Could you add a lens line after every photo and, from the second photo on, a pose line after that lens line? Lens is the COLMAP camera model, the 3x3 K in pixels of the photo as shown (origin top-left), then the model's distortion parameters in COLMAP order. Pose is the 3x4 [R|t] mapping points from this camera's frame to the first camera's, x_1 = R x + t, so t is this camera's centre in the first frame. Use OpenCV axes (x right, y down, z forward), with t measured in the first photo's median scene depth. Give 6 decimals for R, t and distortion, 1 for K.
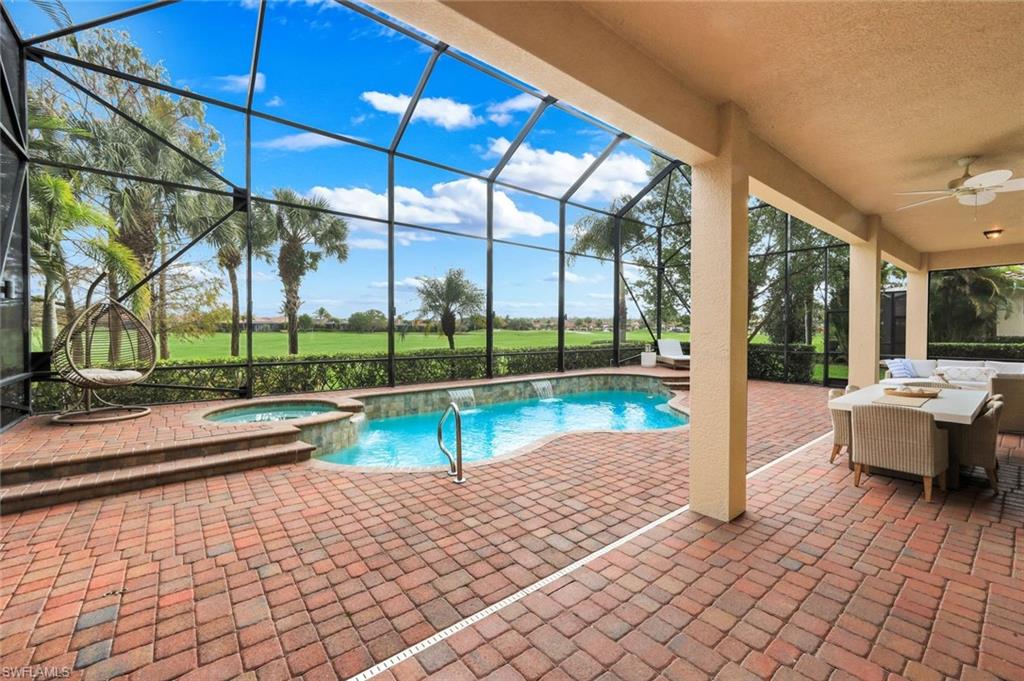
lens RADIAL K [[422.4, 0, 515.5], [0, 422.4, 330.5], [0, 0, 1]] dist [0.001120, 0.000092]
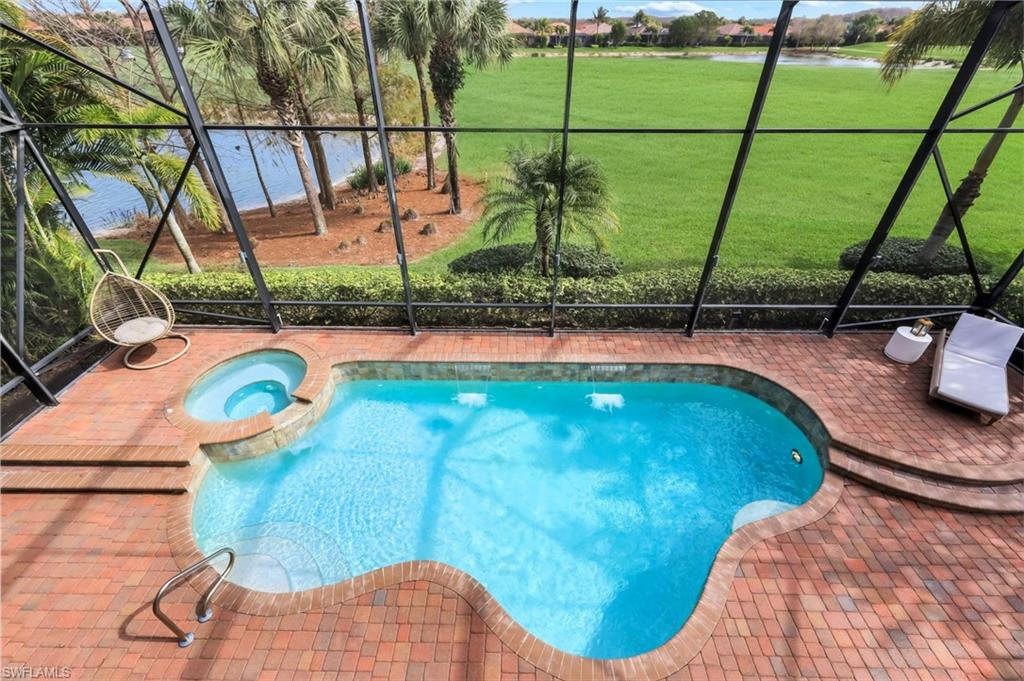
lens RADIAL K [[430.3, 0, 508.1], [0, 430.3, 341.1], [0, 0, 1]] dist [0.003320, 0.000364]
pose [[0.764390, 0.377324, -0.522814, 0.298257], [-0.001511, 0.811919, 0.583768, -0.338412], [0.644752, -0.445437, 0.621193, 0.500372]]
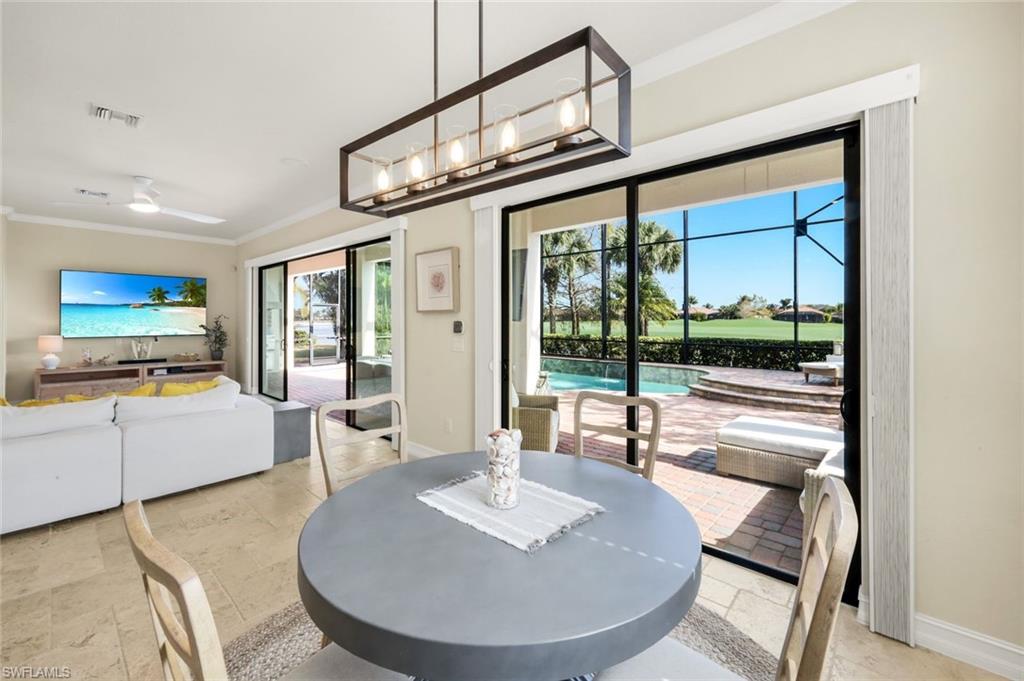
lens RADIAL K [[431.6, 0, 517.9], [0, 431.6, 320.2], [0, 0, 1]] dist [0.002168, 0.000353]
pose [[0.150003, -0.001824, -0.988684, 1.244934], [-0.001511, 0.999997, -0.002074, 0.001455], [0.988684, 0.001805, 0.150000, 0.581204]]
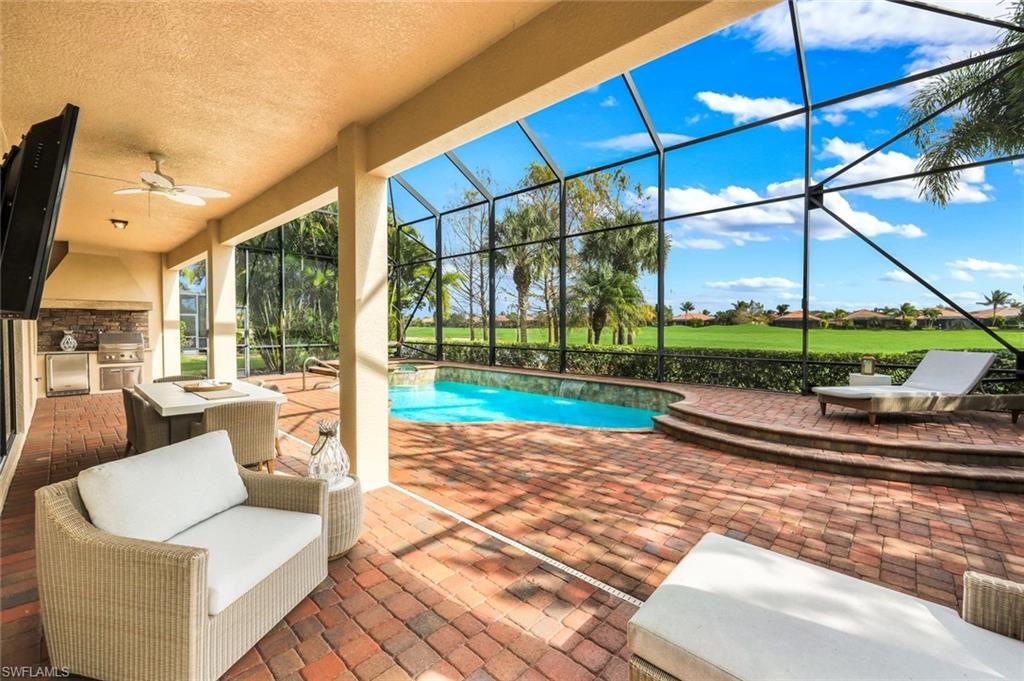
lens RADIAL K [[421.1, 0, 516.4], [0, 421.1, 336.5], [0, 0, 1]] dist [0.000647, 0.000054]
pose [[0.142729, 0.022176, -0.989513, 0.983041], [-0.001834, 0.999753, 0.022141, 0.002804], [0.989760, -0.001345, 0.142734, 0.785854]]
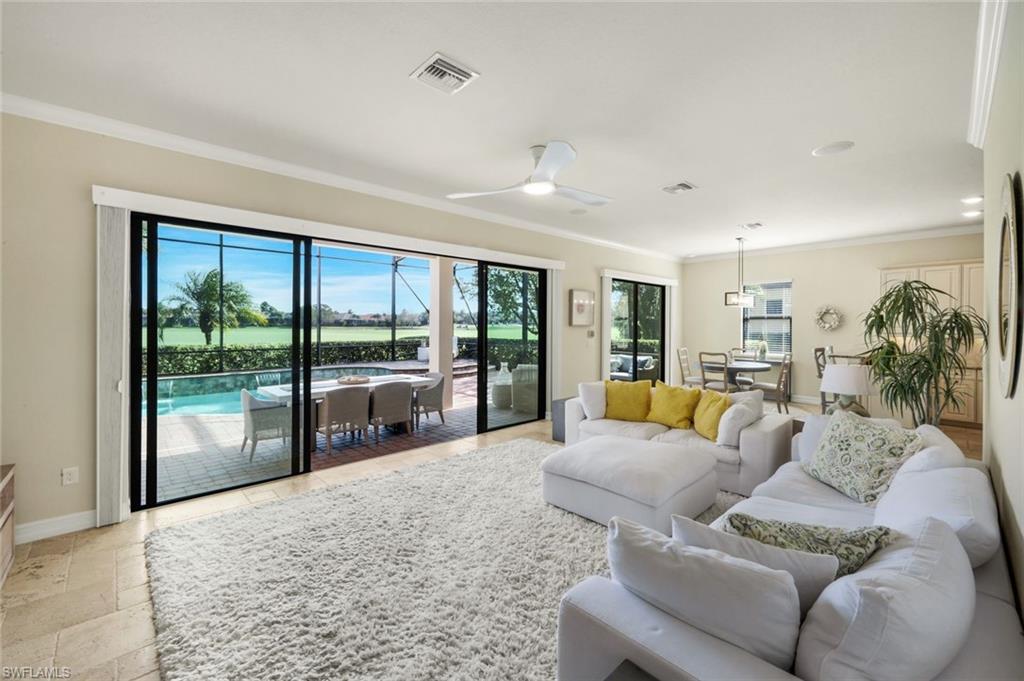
lens RADIAL K [[422.4, 0, 515.5], [0, 422.4, 330.5], [0, 0, 1]] dist [0.001120, 0.000092]
pose [[0.997197, -0.000297, 0.074819, 0.648378], [-0.000583, 0.999931, 0.011747, -0.006946], [-0.074817, -0.011758, 0.997128, -0.149150]]
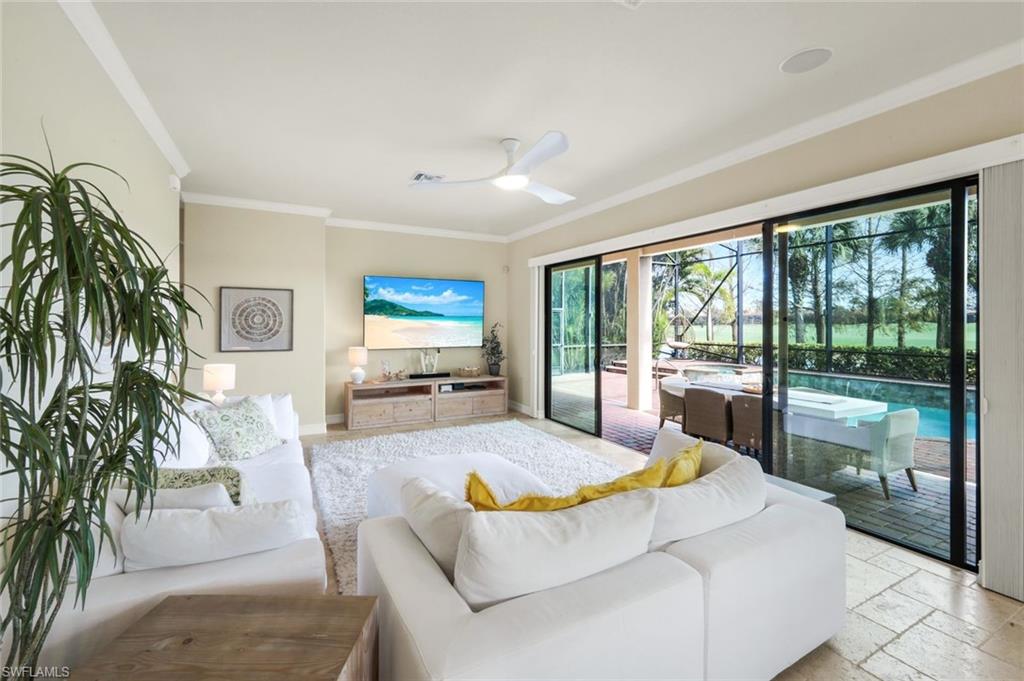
lens RADIAL K [[445.7, 0, 515.3], [0, 445.7, 322.5], [0, 0, 1]] dist [-0.002326, -0.000185]
pose [[-0.188279, -0.002306, -0.982113, 1.051828], [-0.000759, 0.999997, -0.002203, -0.009319], [0.982115, 0.000330, -0.188280, 0.298887]]
